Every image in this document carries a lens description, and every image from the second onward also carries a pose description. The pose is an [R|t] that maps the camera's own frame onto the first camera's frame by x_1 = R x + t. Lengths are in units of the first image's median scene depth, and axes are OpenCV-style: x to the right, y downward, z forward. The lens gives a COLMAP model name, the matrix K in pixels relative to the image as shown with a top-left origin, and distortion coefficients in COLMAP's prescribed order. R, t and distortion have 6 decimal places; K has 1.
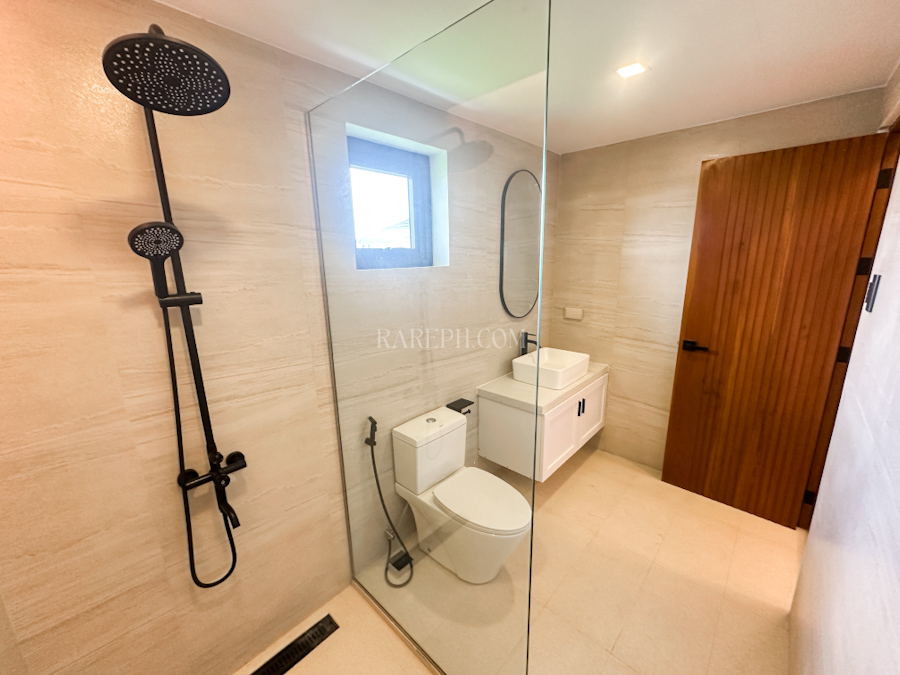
lens RADIAL K [[360.4, 0, 454.1], [0, 360.4, 338.5], [0, 0, 1]] dist [0.000905, 0.000662]
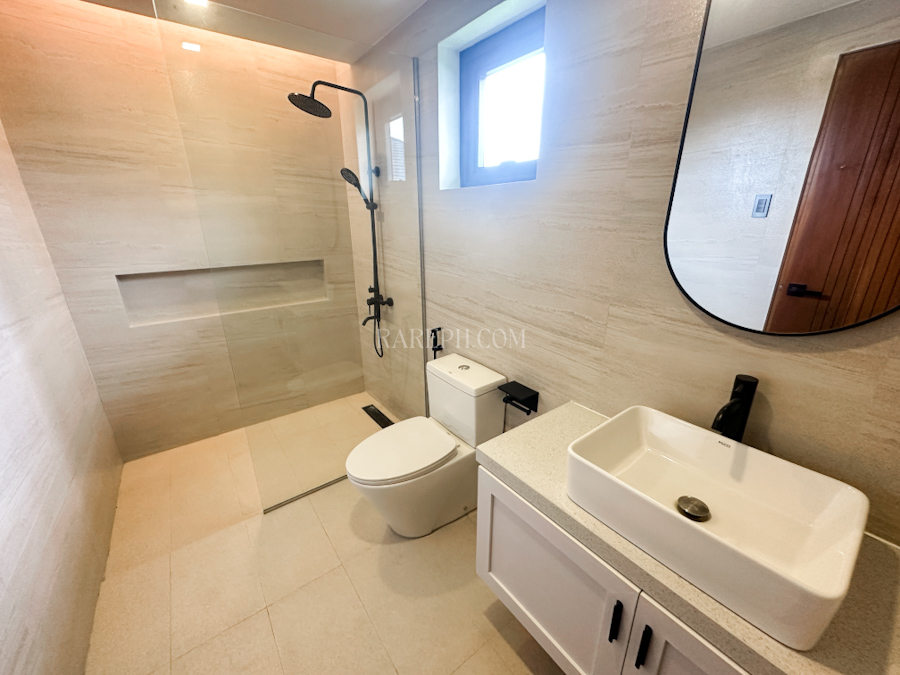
lens RADIAL K [[360.4, 0, 451.5], [0, 360.4, 338.3], [0, 0, 1]] dist [0.000905, 0.000662]
pose [[-0.179158, 0.326403, -0.928097, 0.756366], [-0.217818, 0.906789, 0.360957, -0.154461], [0.959405, 0.266824, -0.091362, 1.054073]]
